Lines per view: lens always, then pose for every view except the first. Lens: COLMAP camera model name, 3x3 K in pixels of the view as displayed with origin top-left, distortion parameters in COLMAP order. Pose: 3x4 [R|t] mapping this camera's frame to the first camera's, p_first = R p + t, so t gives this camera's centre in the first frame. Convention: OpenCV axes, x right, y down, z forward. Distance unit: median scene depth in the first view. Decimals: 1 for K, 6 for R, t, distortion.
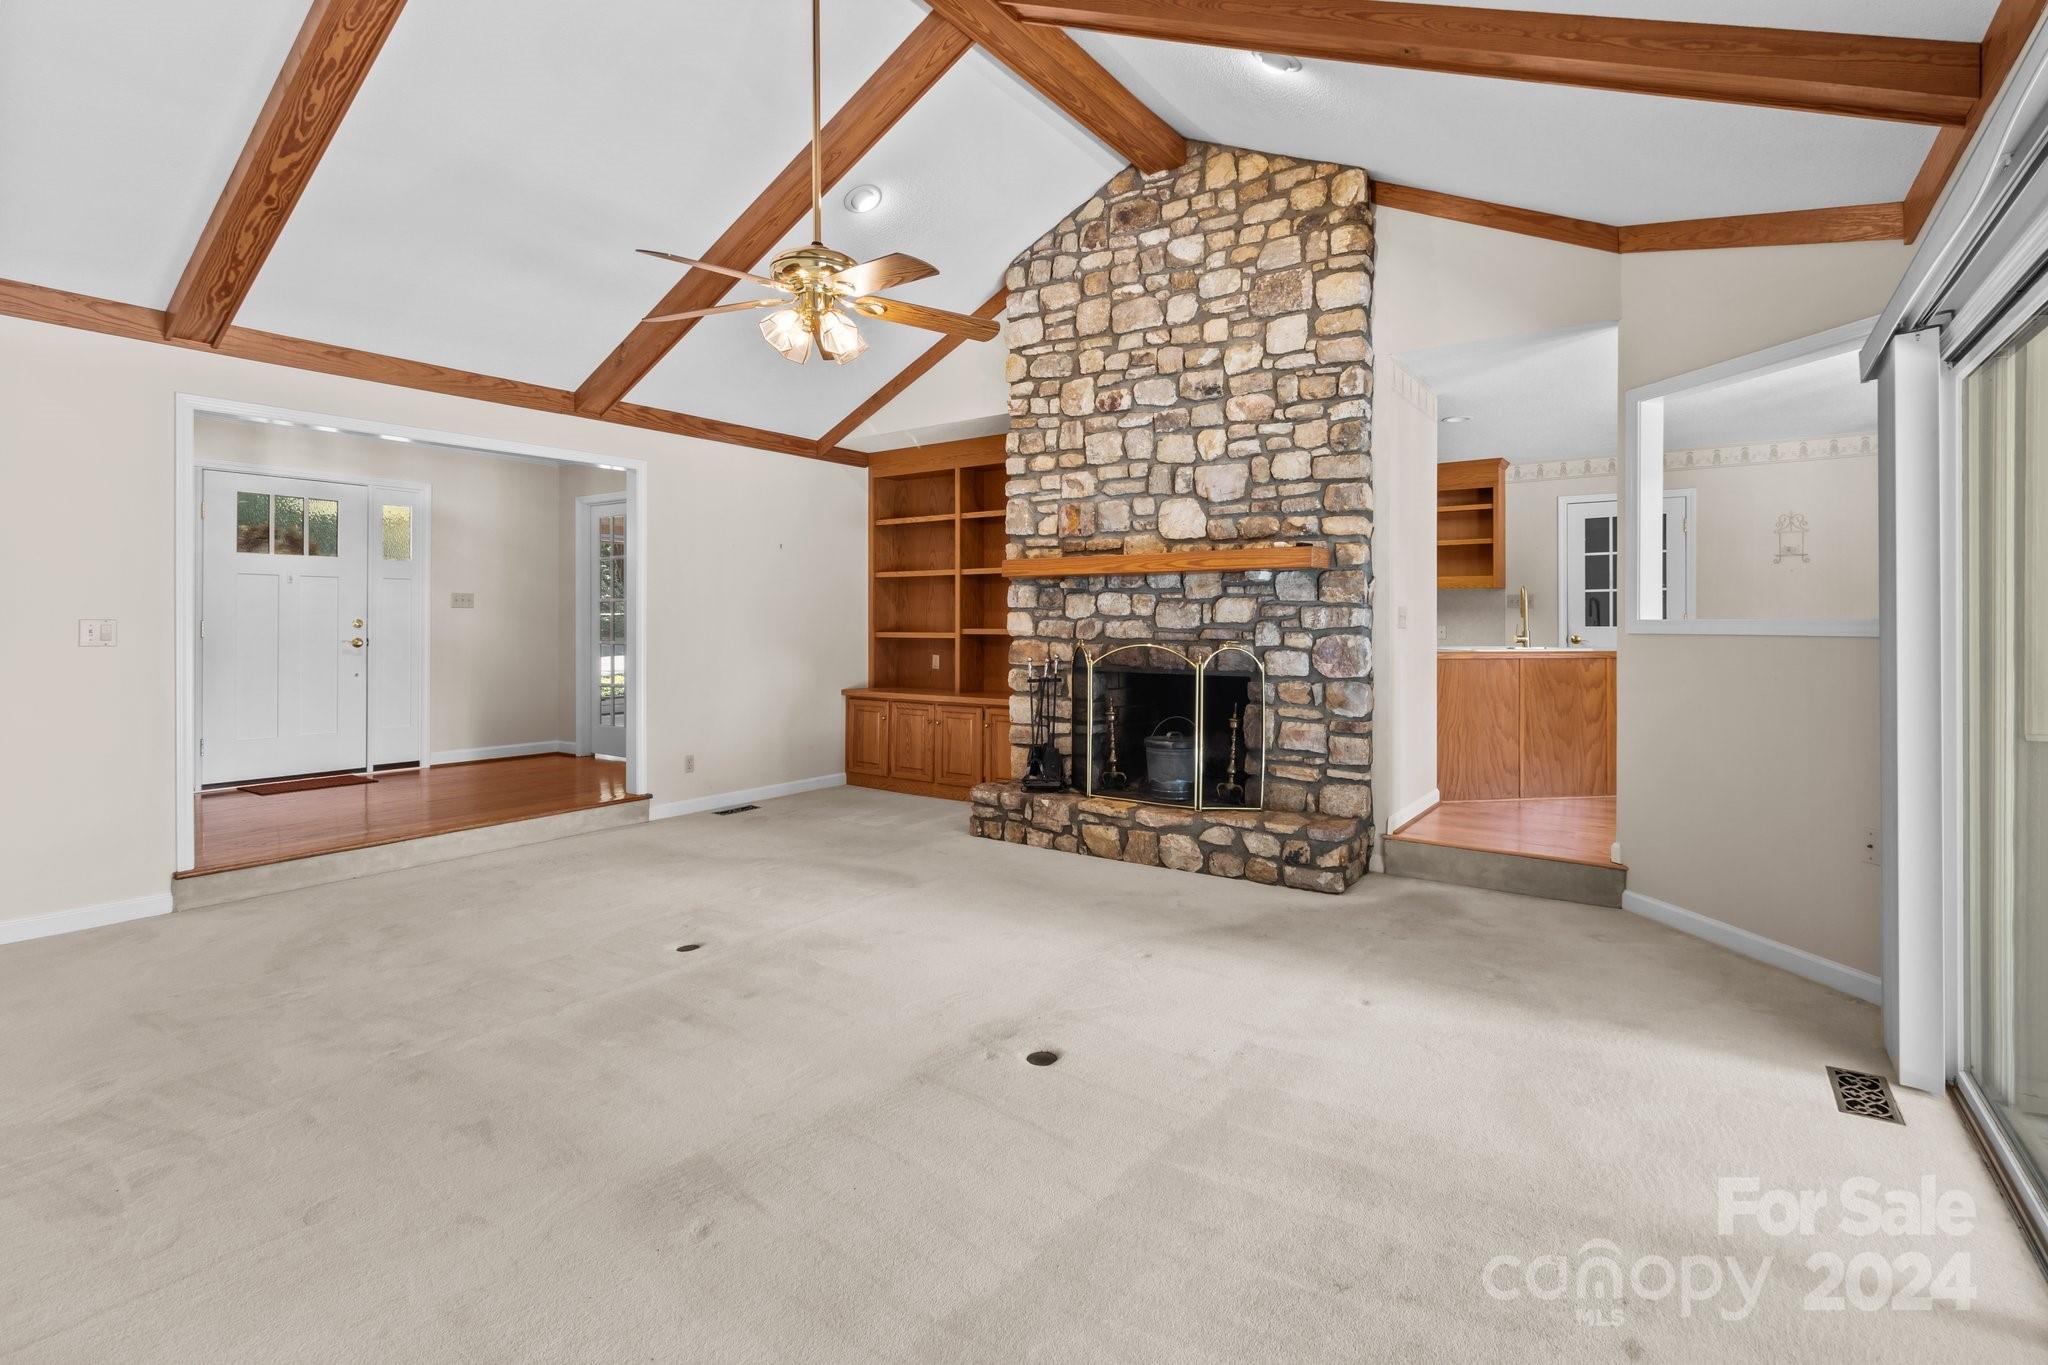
lens RADIAL K [[941.9, 0, 1061.9], [0, 941.9, 619.1], [0, 0, 1]] dist [0.000616, 0.000235]
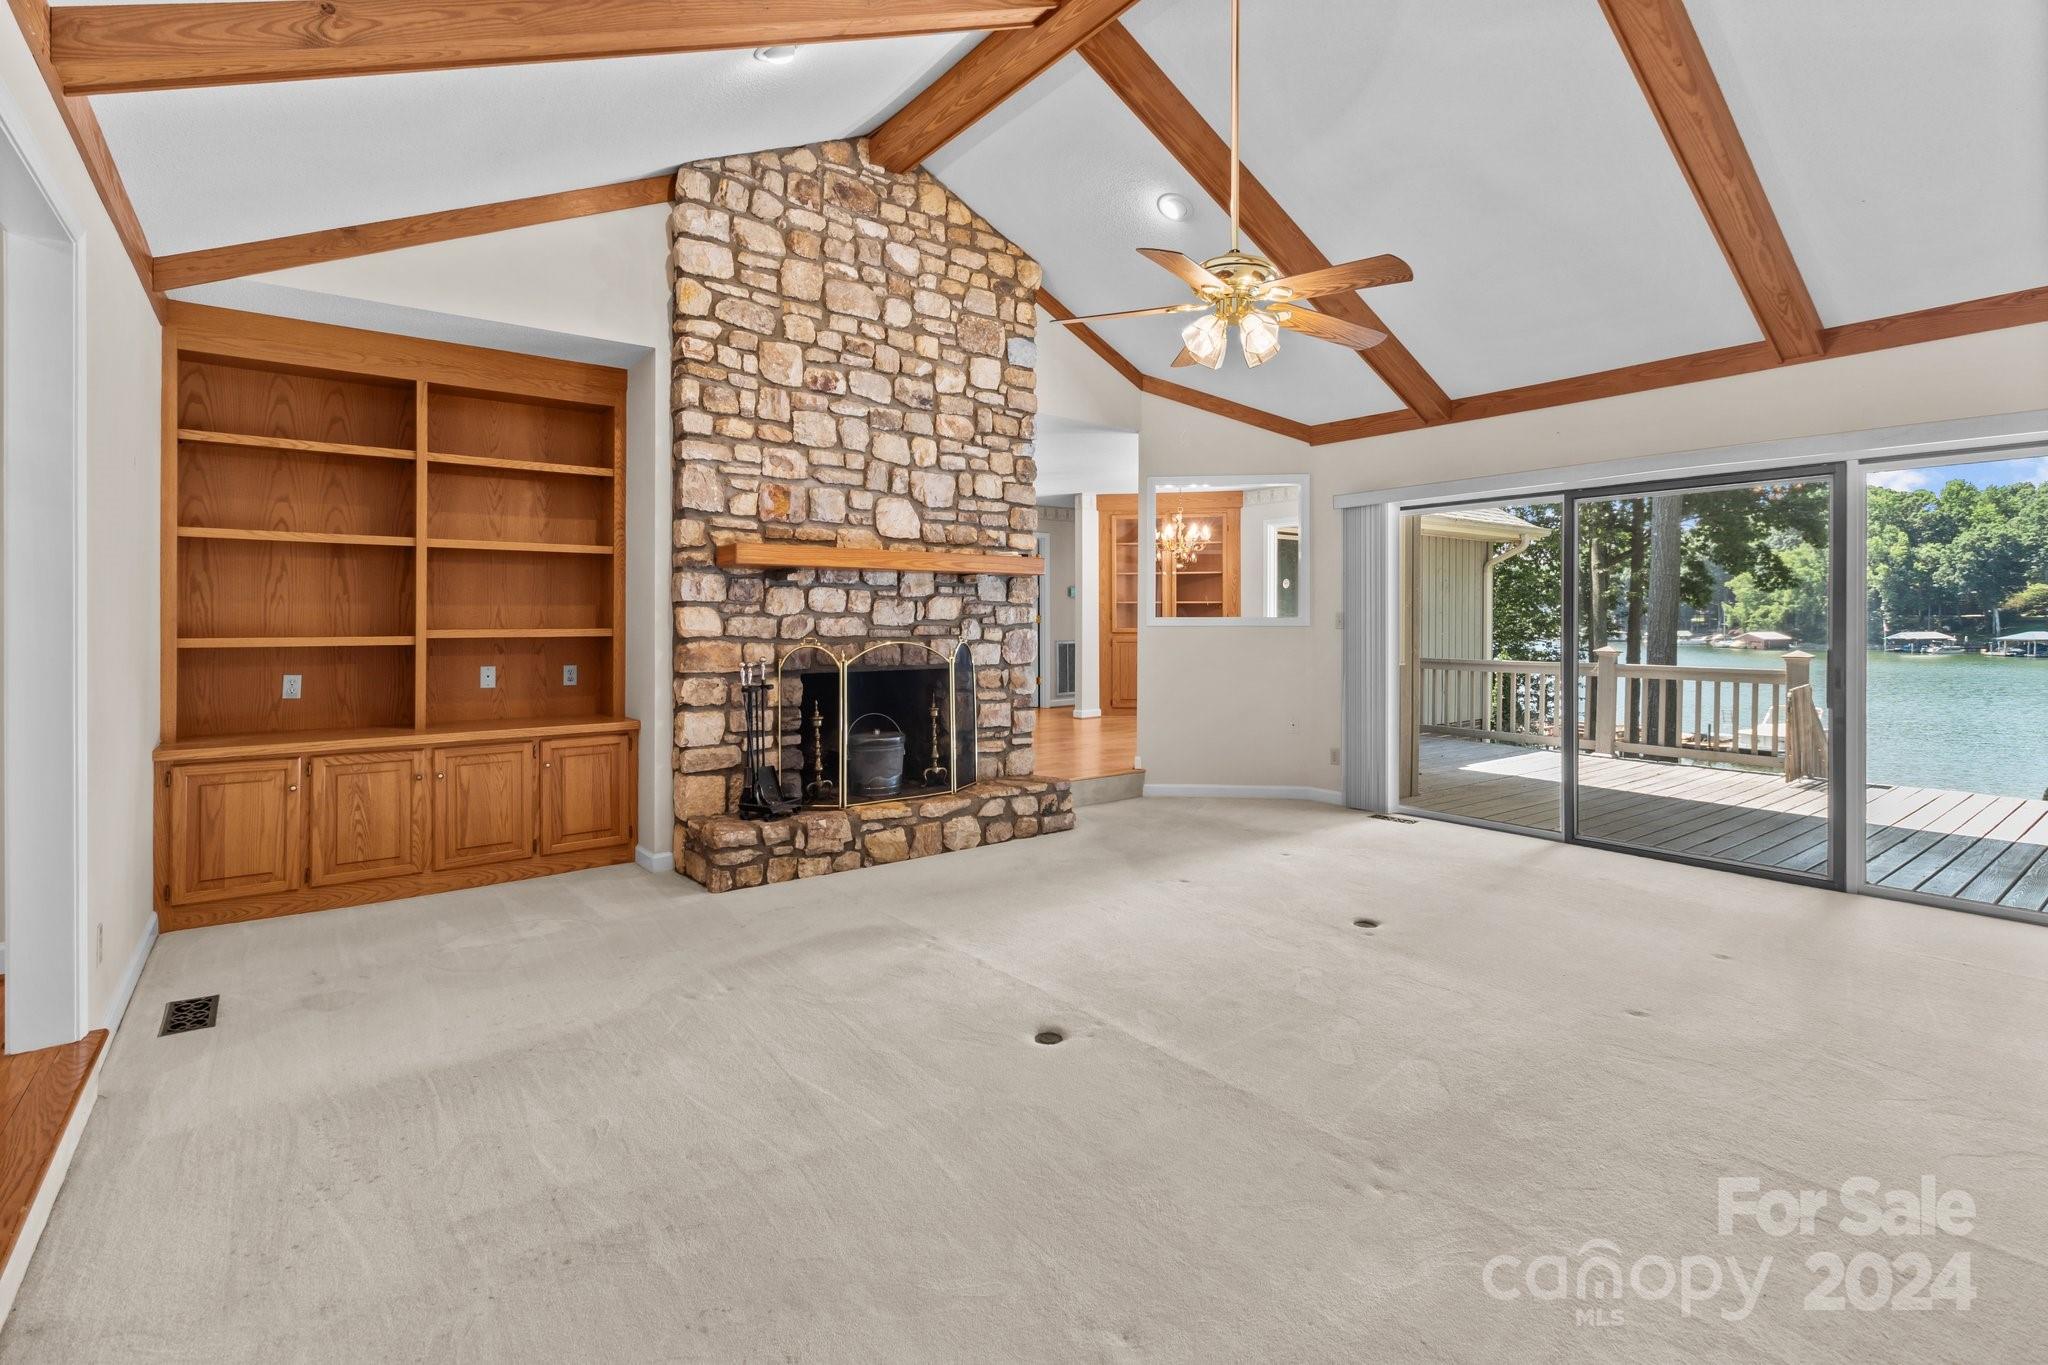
lens RADIAL K [[941.9, 0, 1024.9], [0, 941.9, 620.8], [0, 0, 1]] dist [0.000616, 0.000235]
pose [[0.315174, -0.001782, 0.949032, -0.807672], [-0.001856, 0.999995, 0.002494, 0.002242], [-0.949032, -0.002547, 0.315169, 0.549705]]
